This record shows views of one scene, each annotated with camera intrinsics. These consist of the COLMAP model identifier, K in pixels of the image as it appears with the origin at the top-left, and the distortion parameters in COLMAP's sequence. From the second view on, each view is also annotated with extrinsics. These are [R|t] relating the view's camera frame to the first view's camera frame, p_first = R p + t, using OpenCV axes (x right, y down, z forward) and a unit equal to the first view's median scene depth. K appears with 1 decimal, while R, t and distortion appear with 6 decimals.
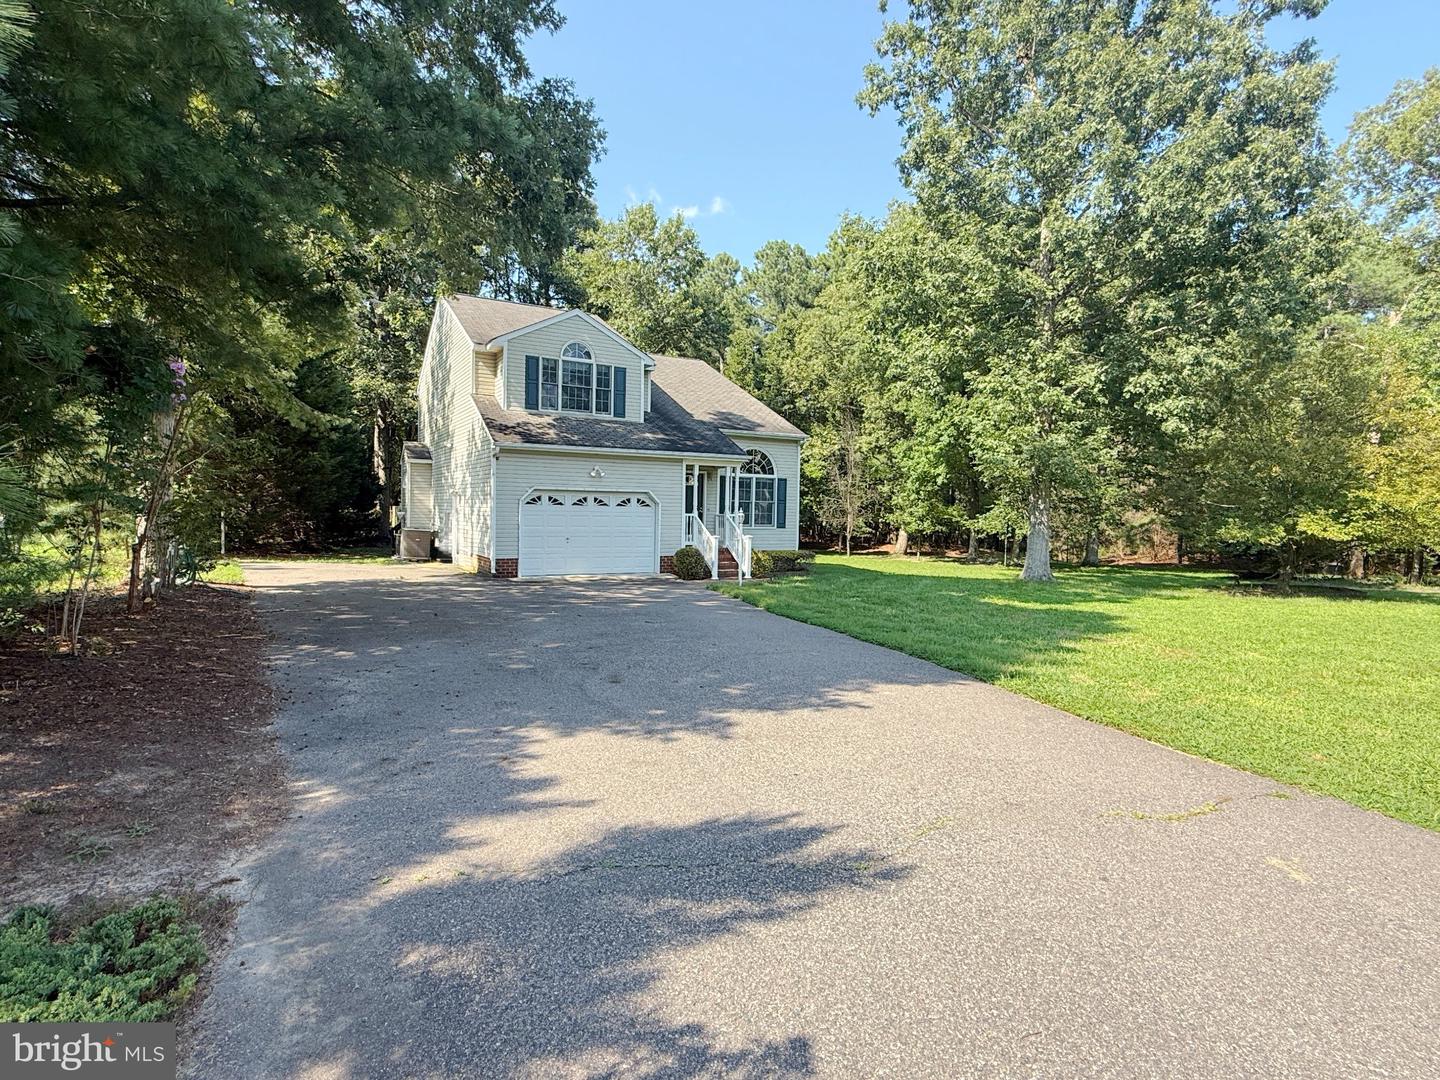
lens RADIAL K [[747.2, 0, 720.0], [0, 747.2, 540.0], [0, 0, 1]] dist [-0.000276, -0.000012]
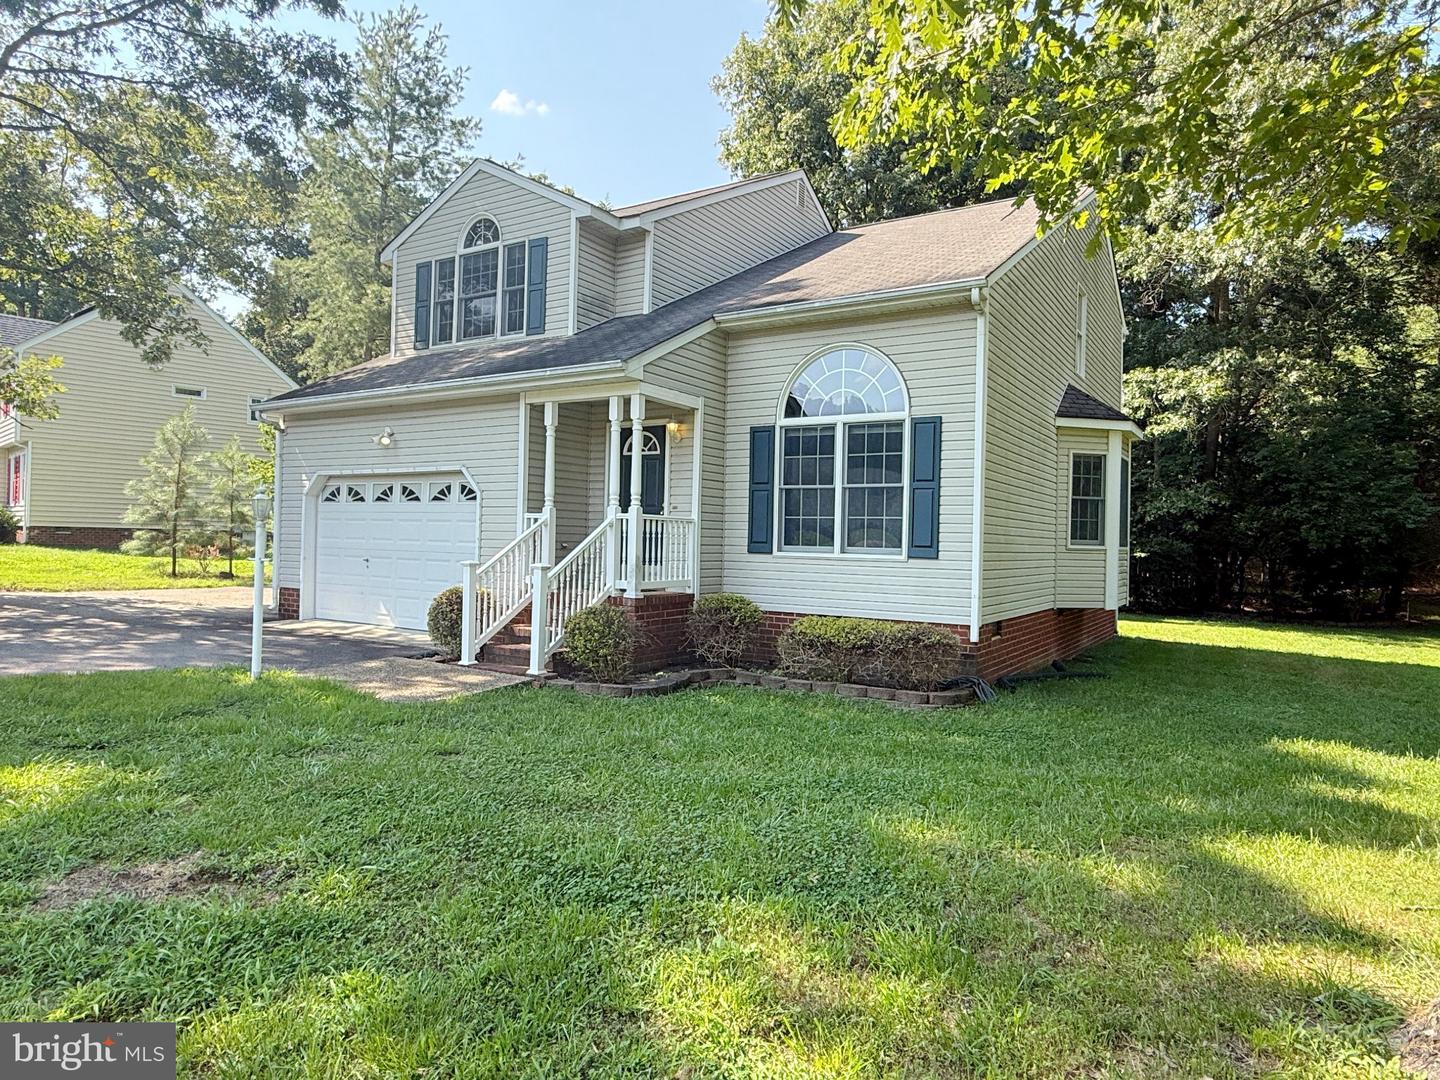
lens RADIAL K [[872.6, 0, 720.0], [0, 872.6, 540.0], [0, 0, 1]] dist [0.032295, -0.000189]
pose [[0.477144, -0.008905, -0.878780, 0.460928], [-0.050071, 0.998049, -0.037301, -0.004964], [0.877398, 0.061799, 0.475767, 0.828615]]
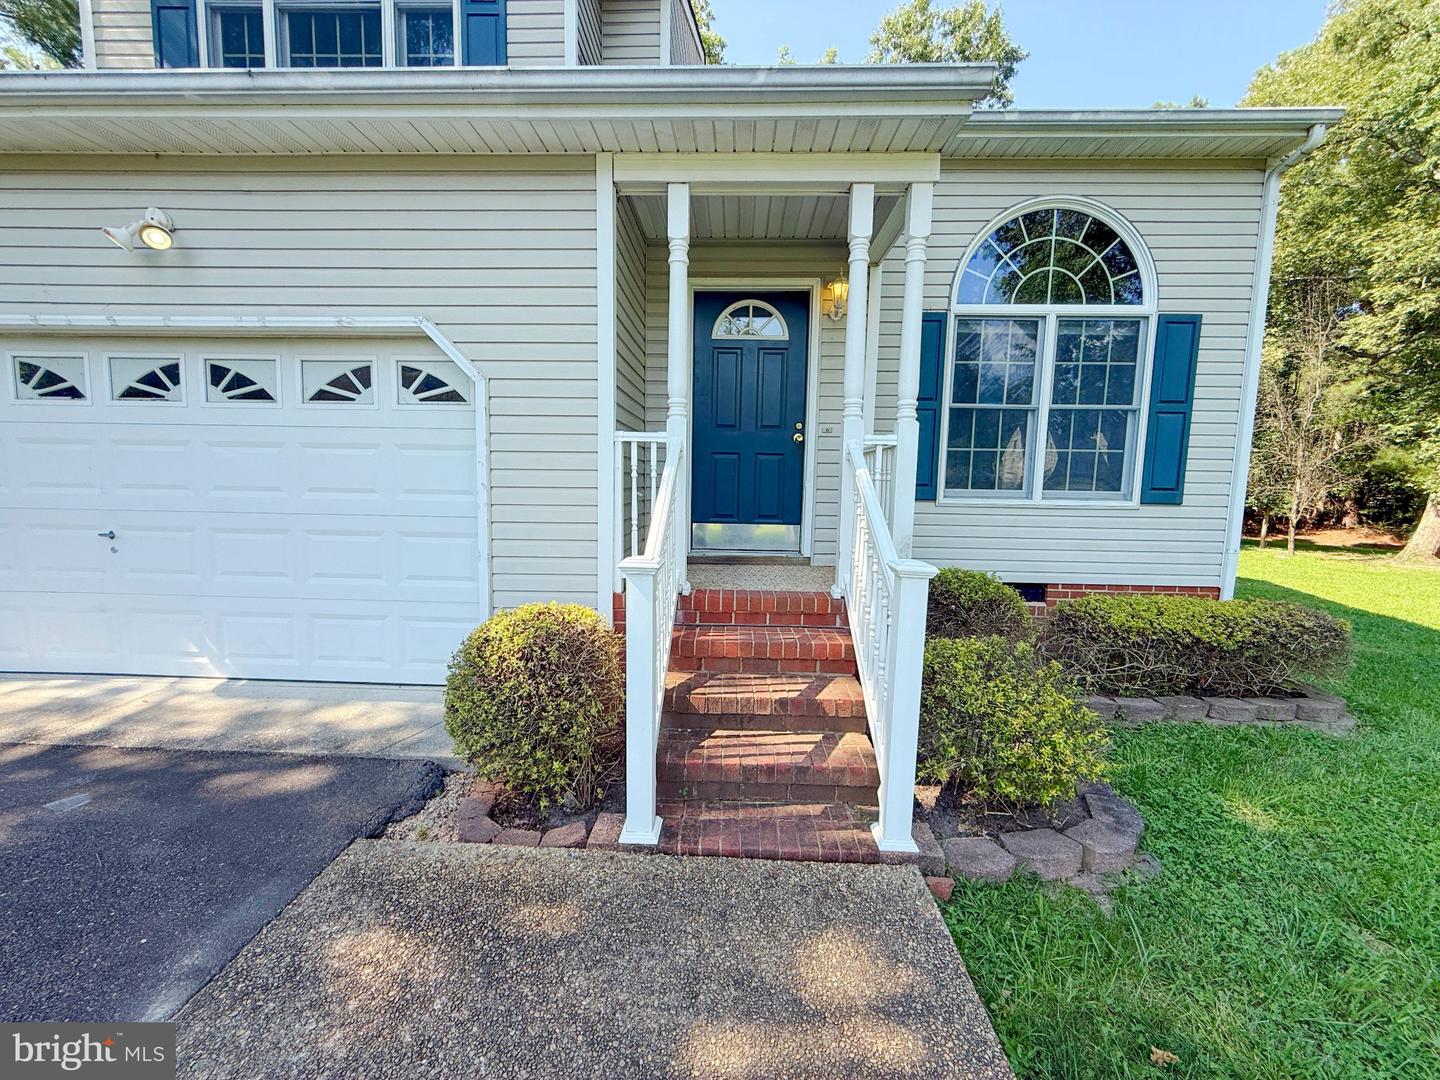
lens RADIAL K [[580.2, 0, 720.0], [0, 580.2, 540.0], [0, 0, 1]] dist [0.000674, -0.000244]
pose [[0.857639, 0.048063, -0.512002, 0.060847], [-0.019667, 0.997960, 0.060738, -0.014544], [0.513877, -0.042022, 0.856834, 0.848366]]
